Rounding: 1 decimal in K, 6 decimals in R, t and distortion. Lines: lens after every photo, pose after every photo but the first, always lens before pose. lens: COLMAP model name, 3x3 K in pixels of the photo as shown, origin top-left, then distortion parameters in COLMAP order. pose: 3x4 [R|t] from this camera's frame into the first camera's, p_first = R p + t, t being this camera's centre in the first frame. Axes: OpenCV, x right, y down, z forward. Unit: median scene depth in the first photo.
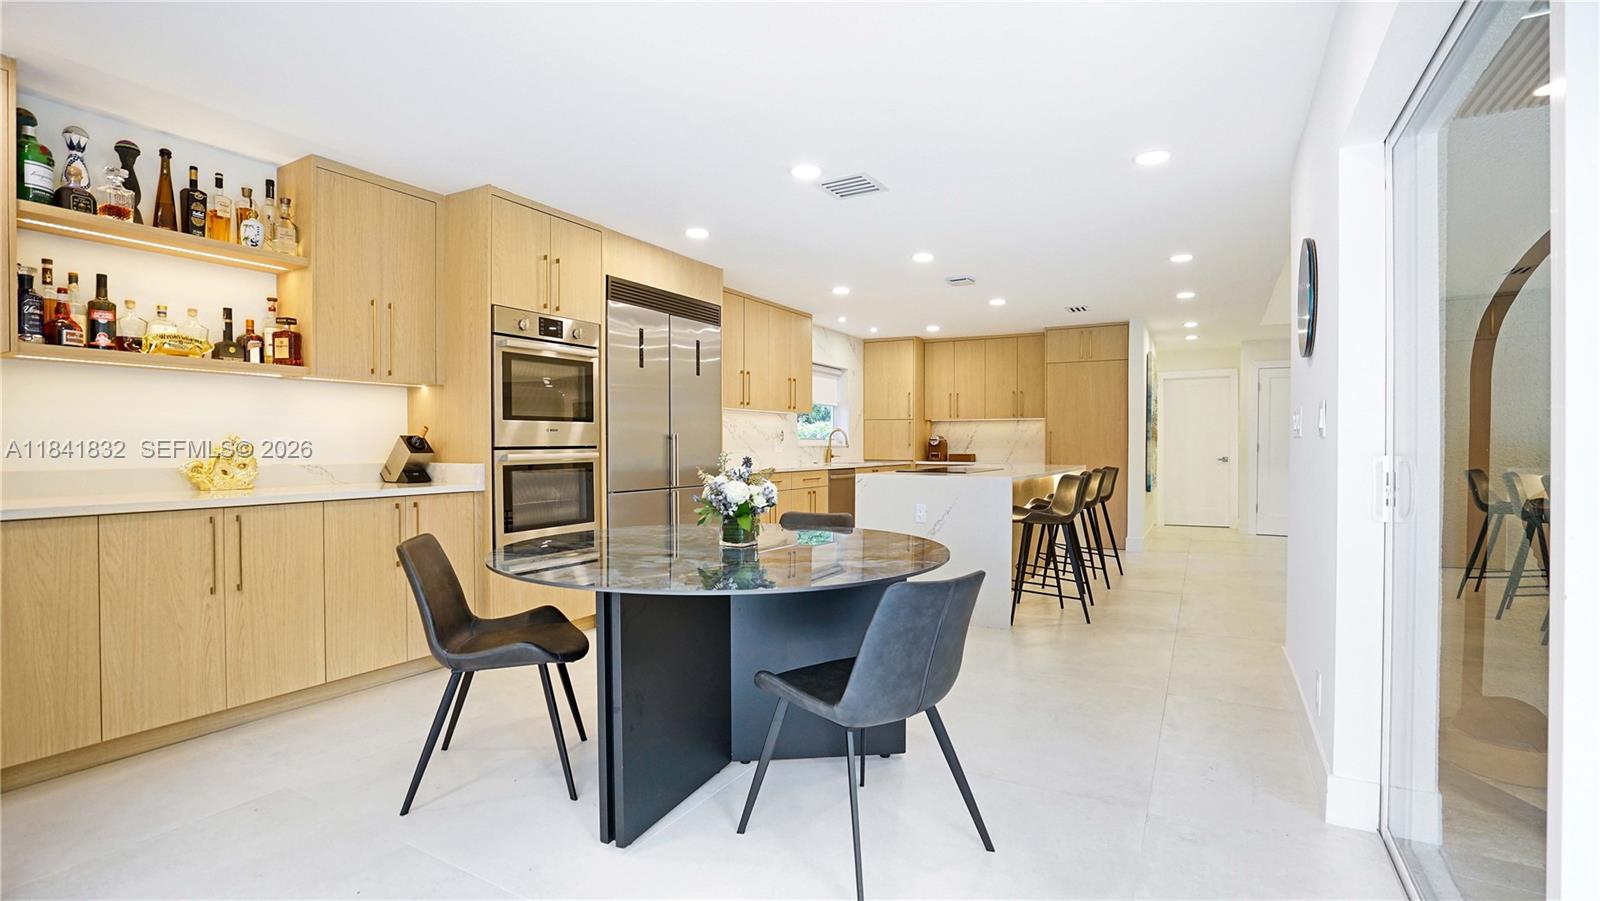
lens RADIAL K [[749.4, 0, 799.0], [0, 749.4, 458.7], [0, 0, 1]] dist [-0.048946, 0.020221]
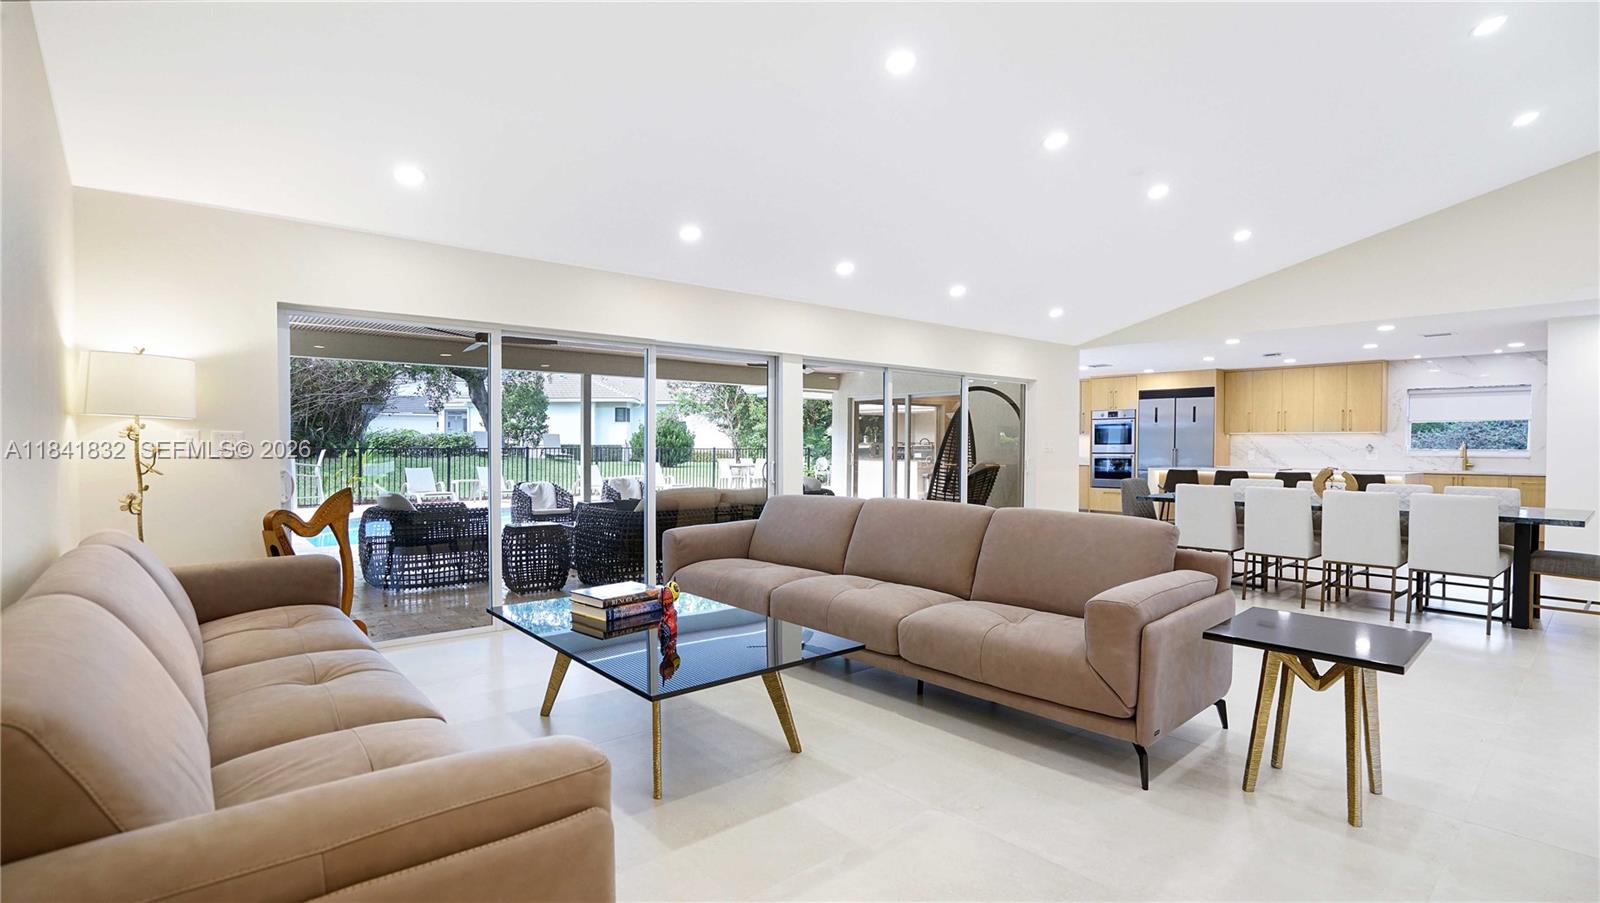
lens RADIAL K [[749.4, 0, 799.0], [0, 749.4, 459.7], [0, 0, 1]] dist [-0.048946, 0.020221]
pose [[-0.329630, 0.018618, -0.943927, 2.857724], [-0.016526, 0.999539, 0.025486, -0.042117], [0.943965, 0.024000, -0.329170, 0.747507]]
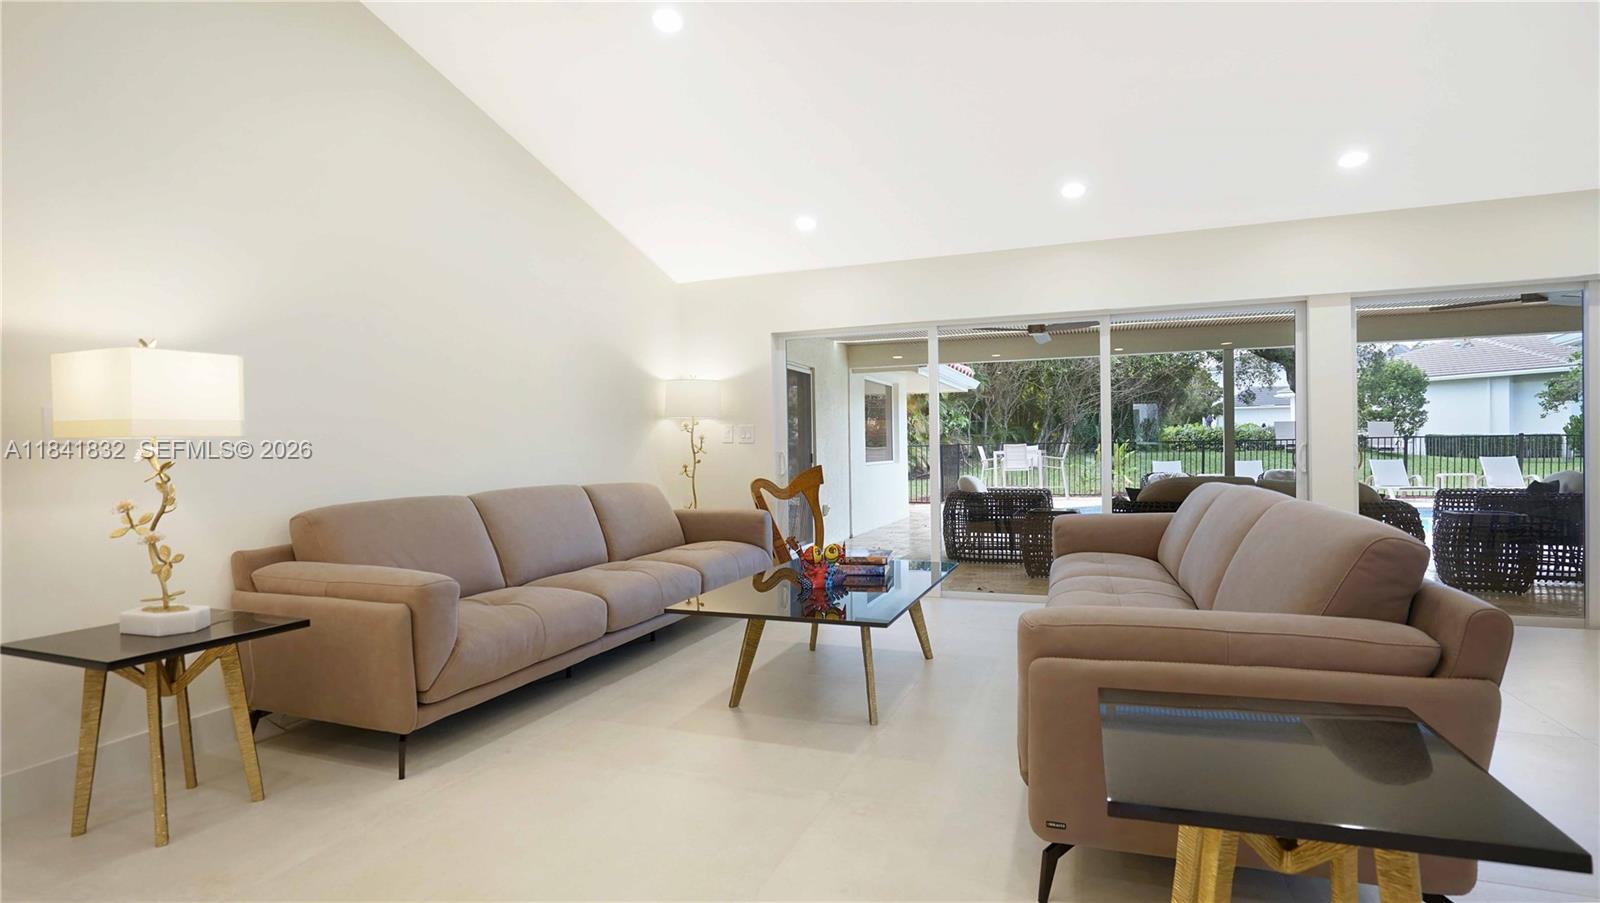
lens RADIAL K [[788.6, 0, 784.2], [0, 788.6, 452.4], [0, 0, 1]] dist [-0.043825, 0.000391]
pose [[-0.989440, 0.018151, -0.143802, 2.393552], [0.015588, 0.999699, 0.018928, -0.019782], [0.144103, 0.016486, -0.989425, 1.222267]]
